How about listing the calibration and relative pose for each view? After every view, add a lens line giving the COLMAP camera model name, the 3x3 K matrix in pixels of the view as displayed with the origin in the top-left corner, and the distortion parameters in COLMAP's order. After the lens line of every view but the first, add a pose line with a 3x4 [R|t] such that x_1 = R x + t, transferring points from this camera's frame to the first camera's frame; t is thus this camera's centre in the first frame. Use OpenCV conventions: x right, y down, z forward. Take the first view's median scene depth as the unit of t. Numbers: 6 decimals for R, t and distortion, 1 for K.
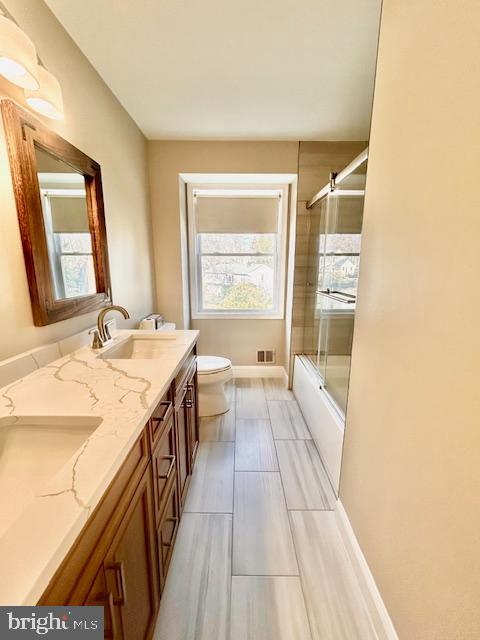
lens RADIAL K [[260.6, 0, 239.4], [0, 260.6, 318.6], [0, 0, 1]] dist [0.001791, 0.000559]
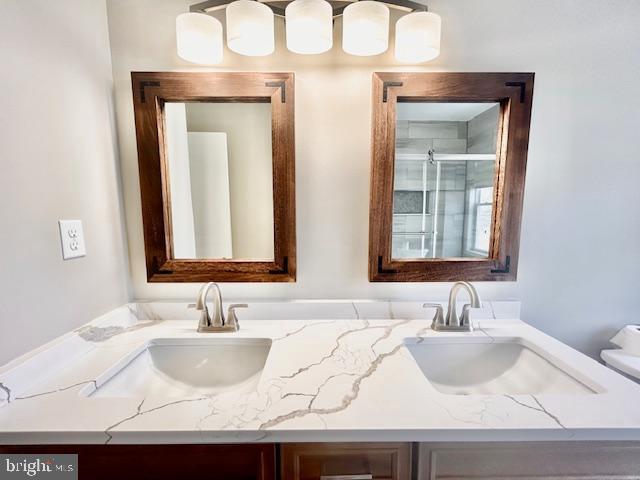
lens RADIAL K [[260.6, 0, 318.9], [0, 260.6, 237.9], [0, 0, 1]] dist [0.001791, 0.000559]
pose [[0.016088, 0.107076, -0.994121, 0.226701], [-0.195257, 0.975444, 0.101904, -0.199406], [0.980620, 0.192469, 0.036601, 0.742829]]
